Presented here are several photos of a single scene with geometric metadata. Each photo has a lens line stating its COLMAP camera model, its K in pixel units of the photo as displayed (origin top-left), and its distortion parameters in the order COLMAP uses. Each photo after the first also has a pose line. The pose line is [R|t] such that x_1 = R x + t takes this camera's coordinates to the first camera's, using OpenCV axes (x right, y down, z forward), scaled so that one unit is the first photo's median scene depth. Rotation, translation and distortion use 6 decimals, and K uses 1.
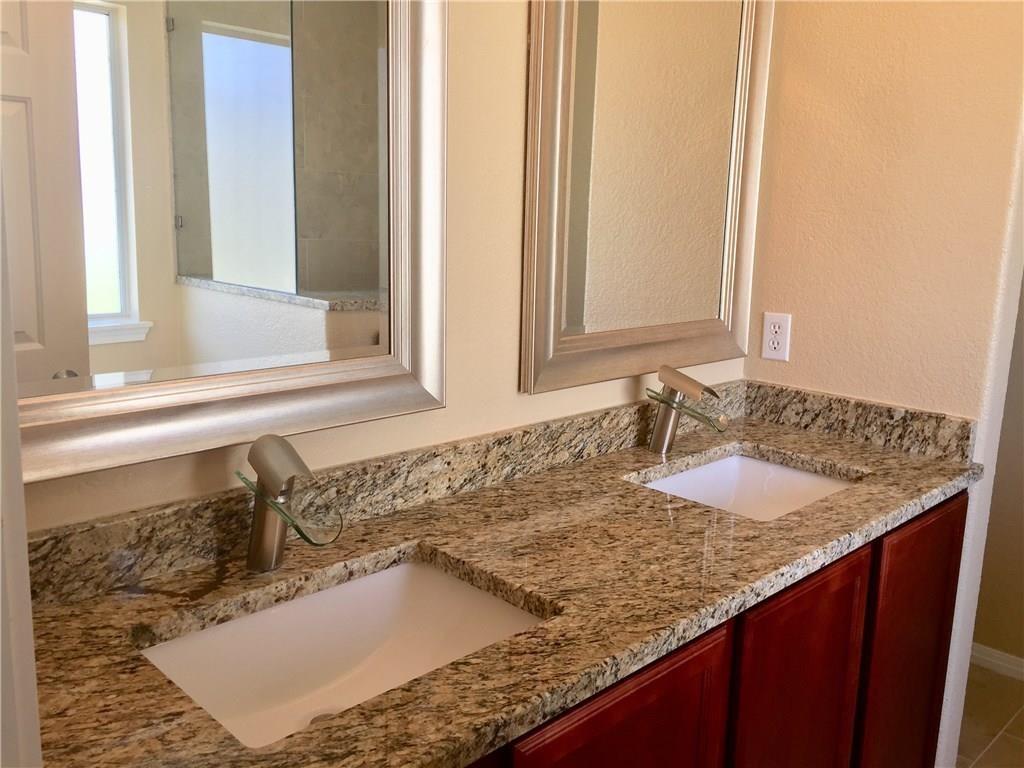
lens RADIAL K [[878.5, 0, 512.3], [0, 878.5, 381.1], [0, 0, 1]] dist [0.073326, -0.076027]
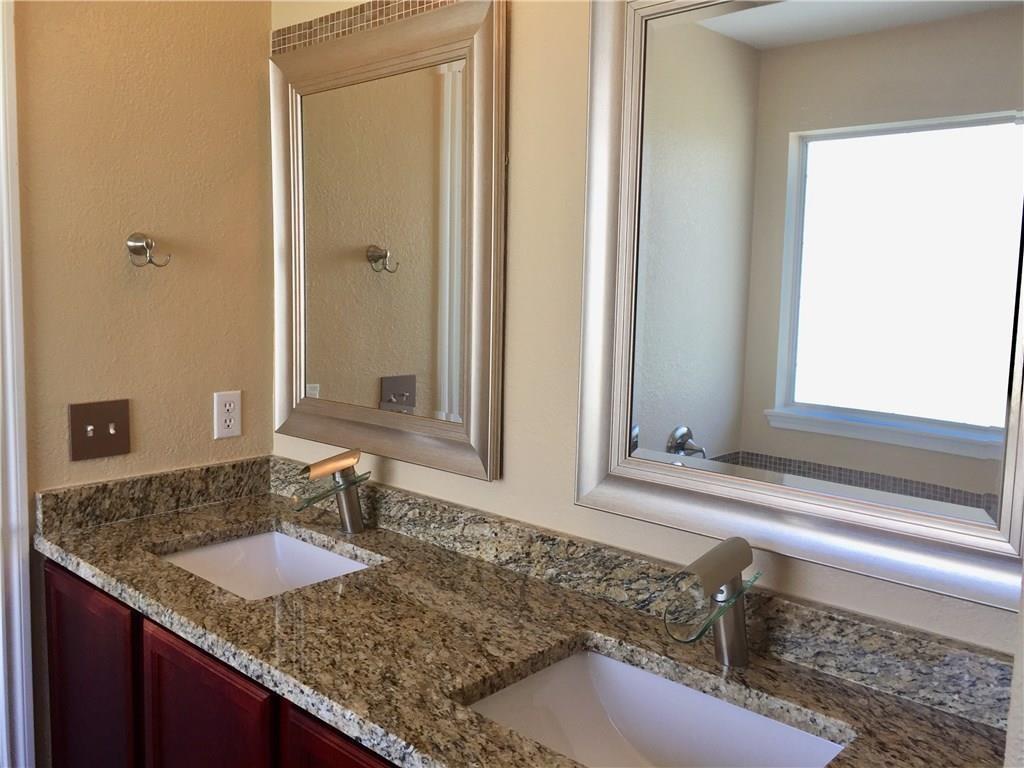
lens RADIAL K [[878.5, 0, 513.0], [0, 878.5, 384.2], [0, 0, 1]] dist [0.073326, -0.076027]
pose [[0.035019, 0.090190, -0.995309, 1.077026], [-0.206067, 0.975170, 0.081115, -0.197292], [0.977911, 0.202260, 0.052735, 0.970319]]
